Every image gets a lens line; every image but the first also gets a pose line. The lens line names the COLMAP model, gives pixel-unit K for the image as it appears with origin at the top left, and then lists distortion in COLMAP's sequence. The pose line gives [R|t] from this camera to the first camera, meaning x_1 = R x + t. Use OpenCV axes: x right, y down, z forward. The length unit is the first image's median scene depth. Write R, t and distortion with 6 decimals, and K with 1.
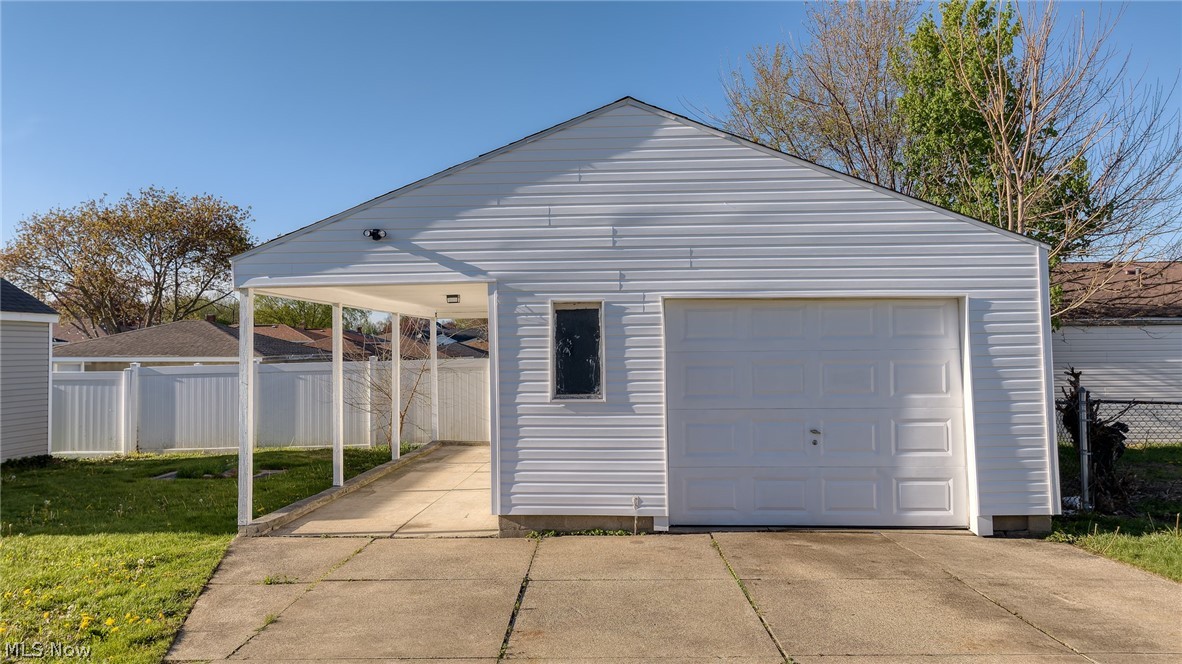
lens RADIAL K [[832.3, 0, 591.9], [0, 832.3, 333.3], [0, 0, 1]] dist [0.004463, -0.002048]
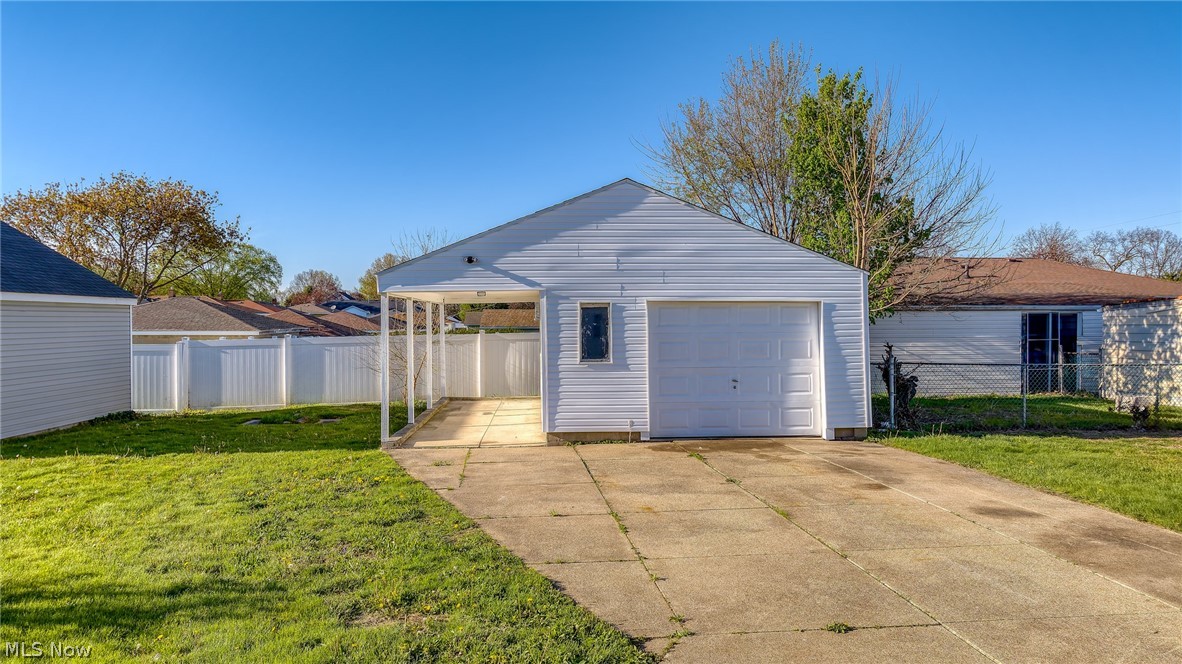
lens RADIAL K [[832.3, 0, 592.3], [0, 832.3, 330.3], [0, 0, 1]] dist [0.004463, -0.002048]
pose [[0.993134, 0.001883, 0.116969, -0.214749], [-0.005526, 0.999509, 0.030828, -0.034215], [-0.116854, -0.031263, 0.992657, -0.630135]]
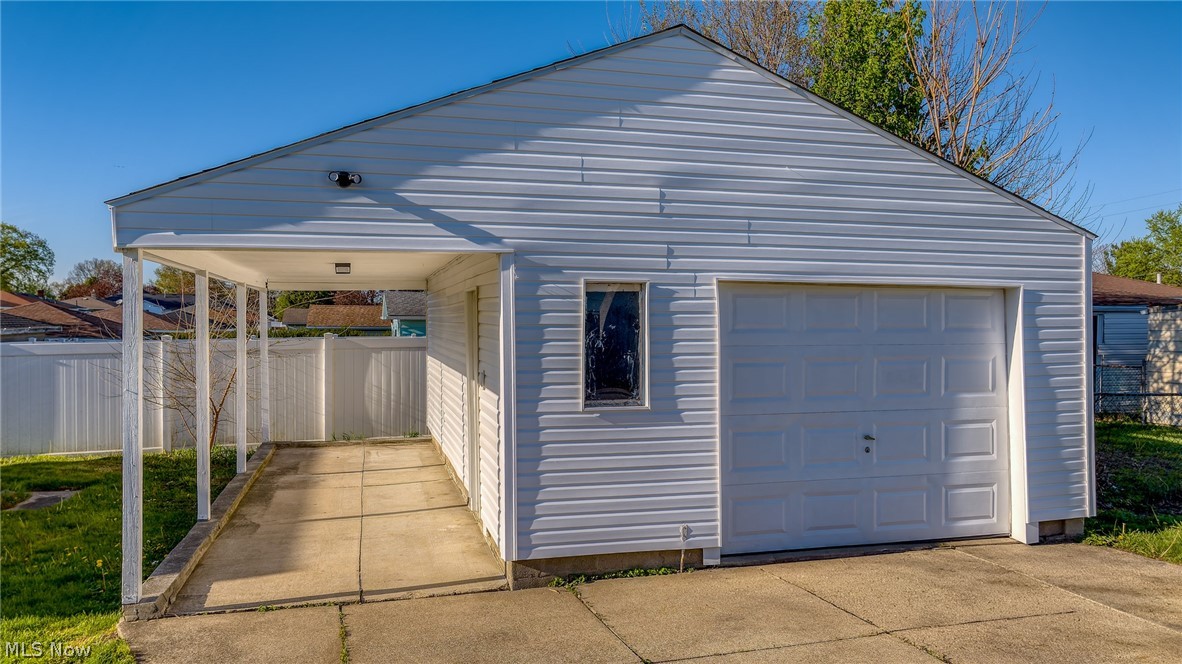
lens RADIAL K [[832.3, 0, 588.5], [0, 832.3, 331.2], [0, 0, 1]] dist [0.004463, -0.002048]
pose [[0.949006, 0.006846, 0.315184, -0.286455], [-0.017078, 0.999413, 0.029713, -0.014485], [-0.314795, -0.033580, 0.948565, 0.264010]]
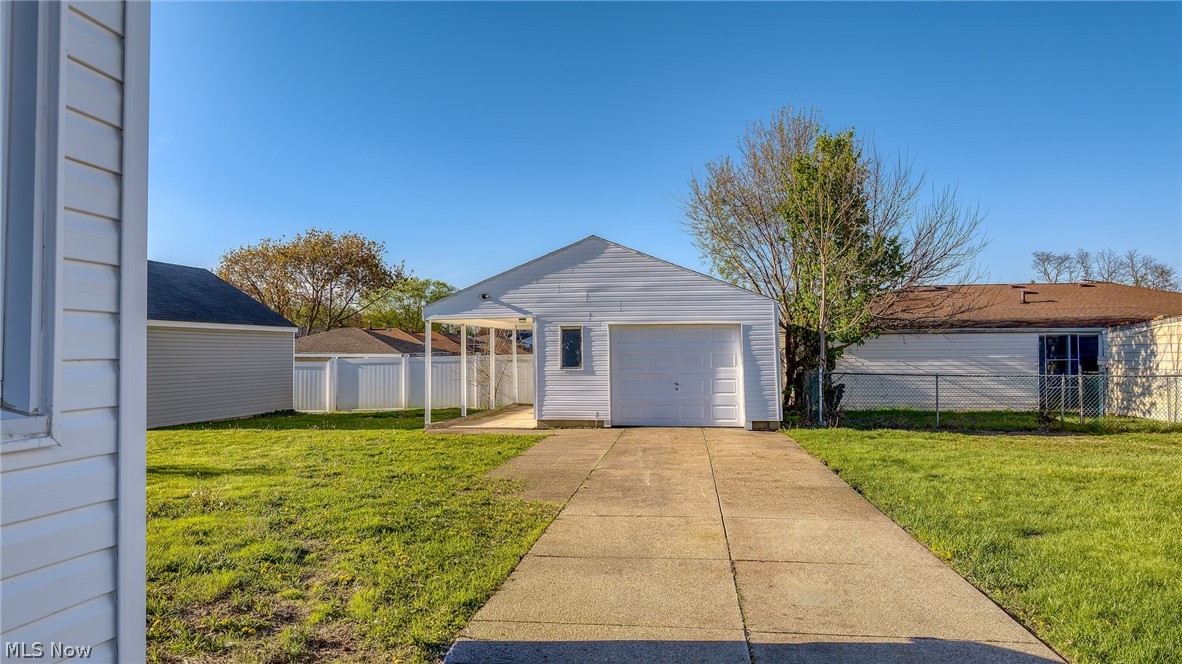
lens RADIAL K [[832.3, 0, 590.9], [0, 832.3, 336.4], [0, 0, 1]] dist [0.004463, -0.002048]
pose [[0.993840, 0.000310, -0.110825, 0.284985], [-0.000182, 0.999999, 0.001165, -0.012097], [0.110826, -0.001138, 0.993839, -1.236342]]
